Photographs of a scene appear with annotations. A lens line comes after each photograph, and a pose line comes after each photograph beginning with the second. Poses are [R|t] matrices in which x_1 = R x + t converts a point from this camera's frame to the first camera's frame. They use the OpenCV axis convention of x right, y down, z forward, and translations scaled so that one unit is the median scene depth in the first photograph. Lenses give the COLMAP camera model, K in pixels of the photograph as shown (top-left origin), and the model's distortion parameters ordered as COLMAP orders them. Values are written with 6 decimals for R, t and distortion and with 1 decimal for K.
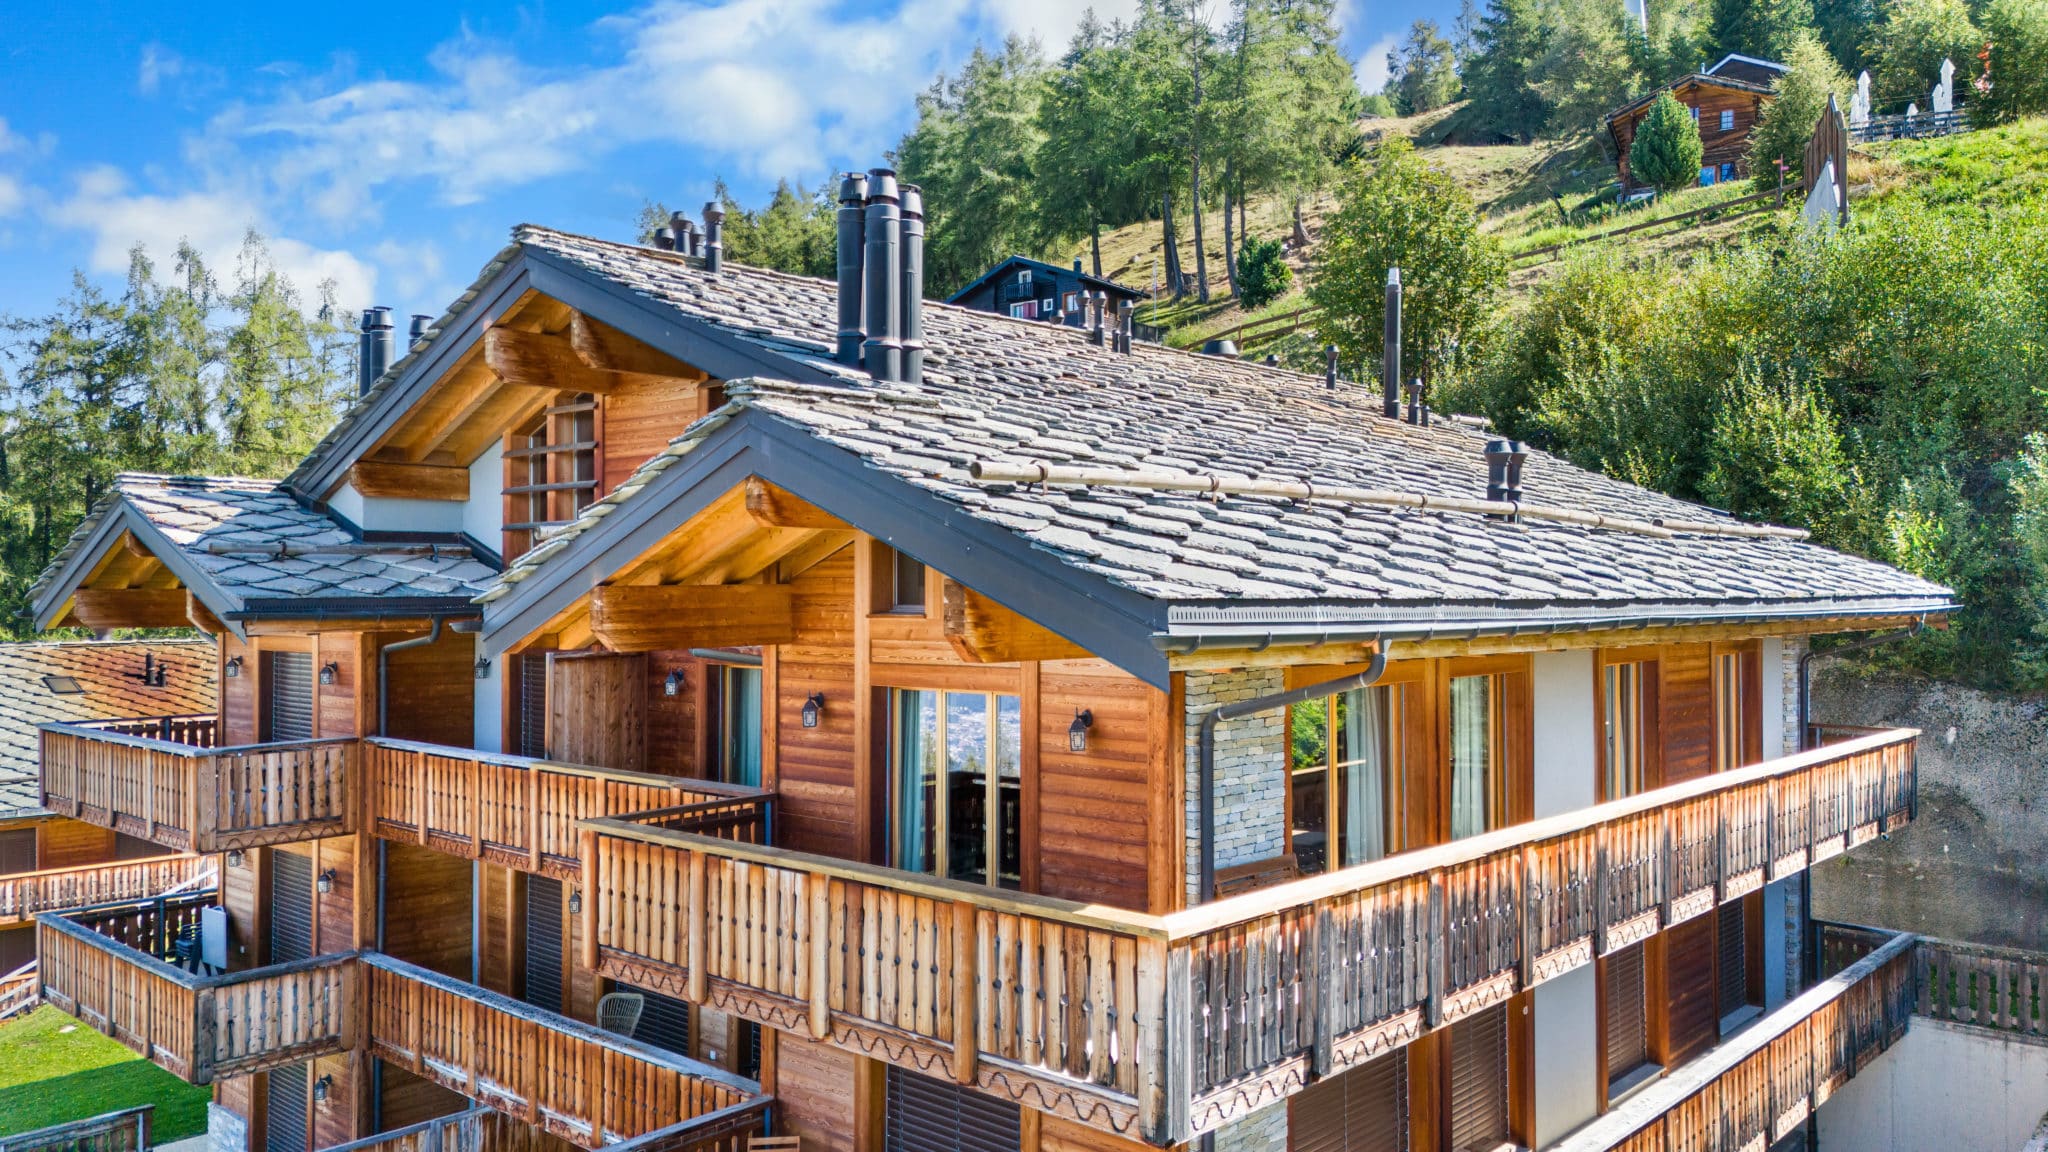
lens RADIAL K [[1415.2, 0, 1024.0], [0, 1415.2, 576.0], [0, 0, 1]] dist [0.043551, 0.000195]
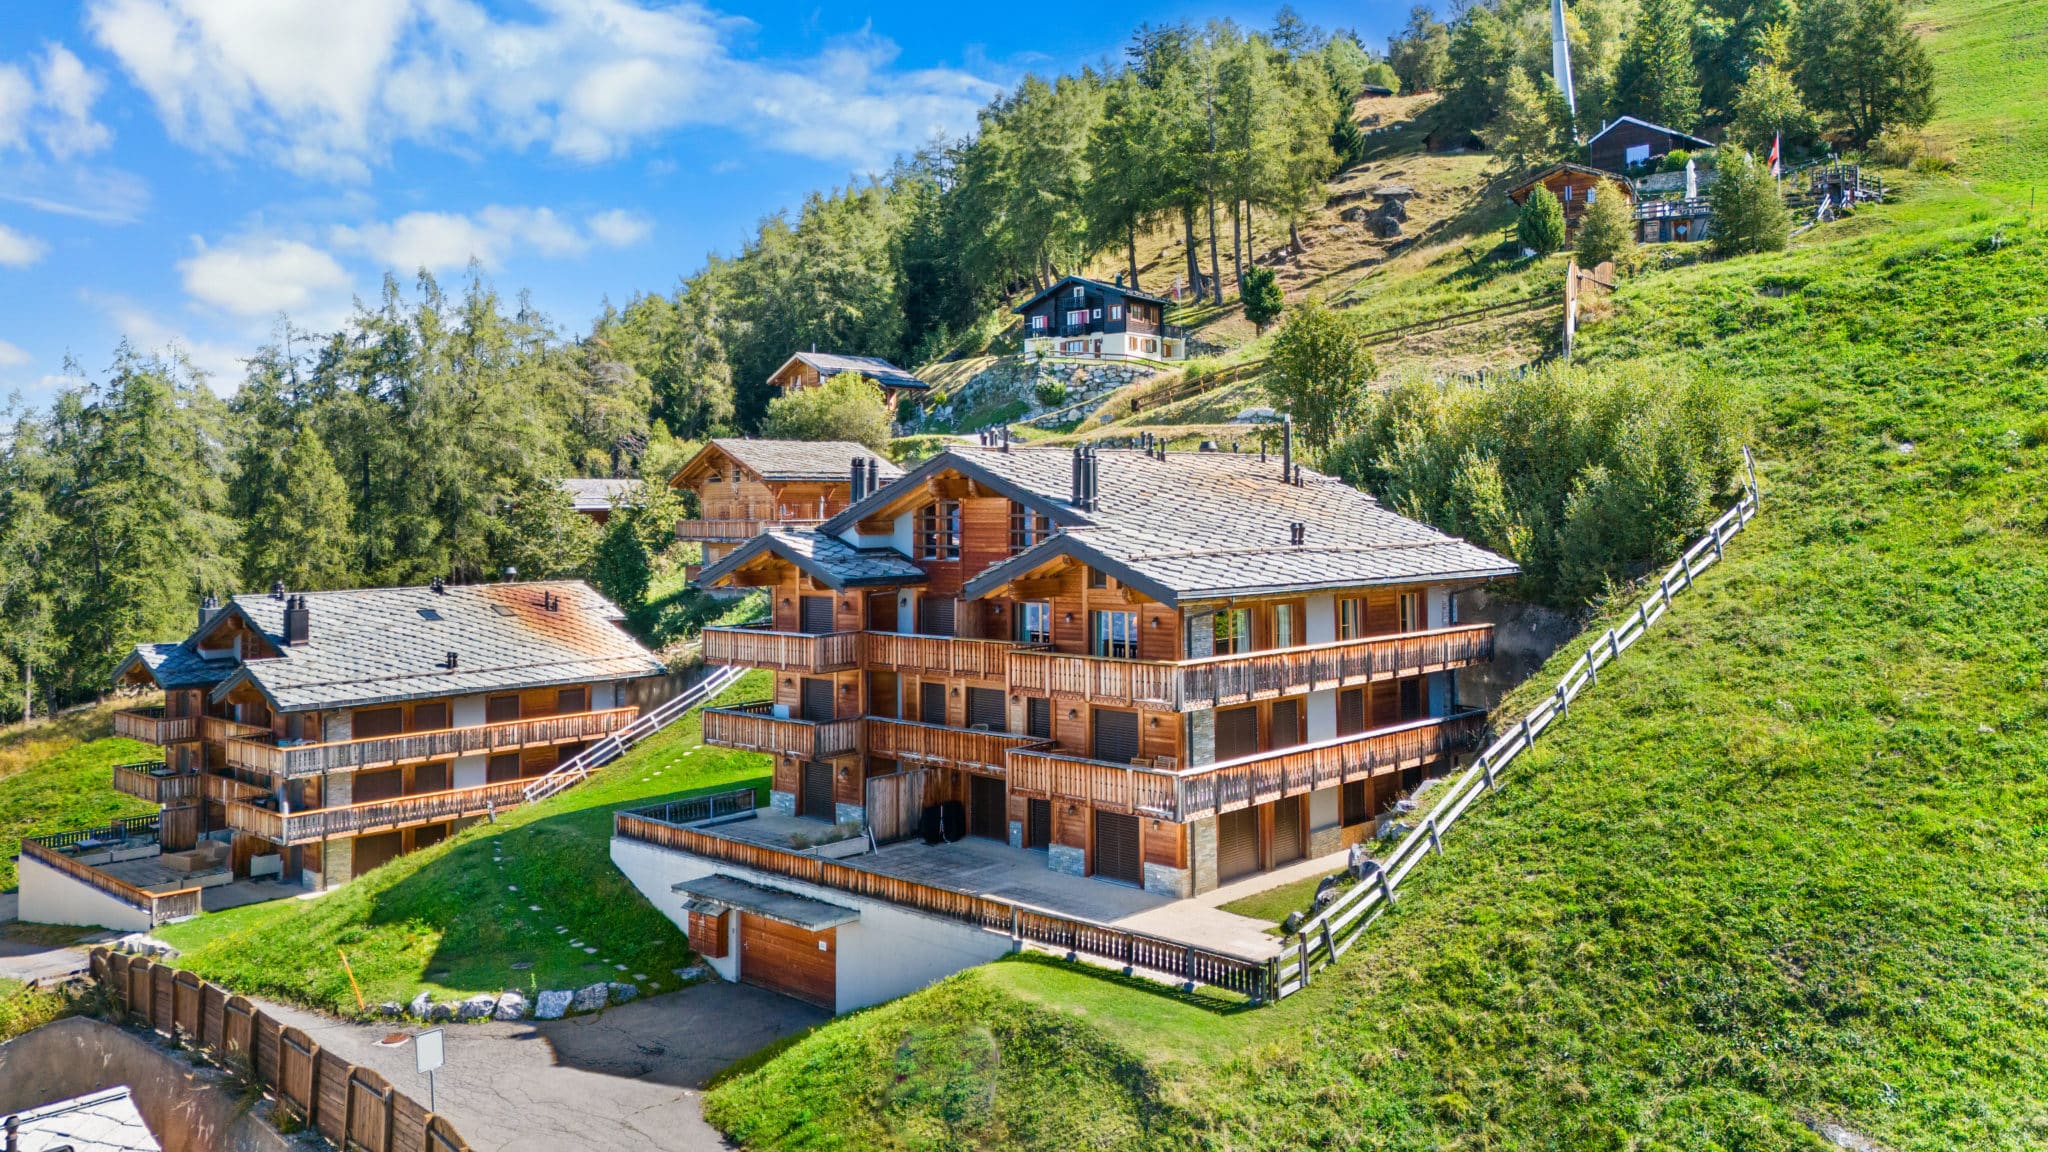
lens RADIAL K [[1460.6, 0, 1015.2], [0, 1460.6, 504.5], [0, 0, 1]] dist [0.043423, -0.000062]
pose [[0.999690, -0.008953, -0.023235, -0.027874], [0.009144, 0.999925, 0.008141, -0.027426], [0.023160, -0.008351, 0.999697, -0.334786]]
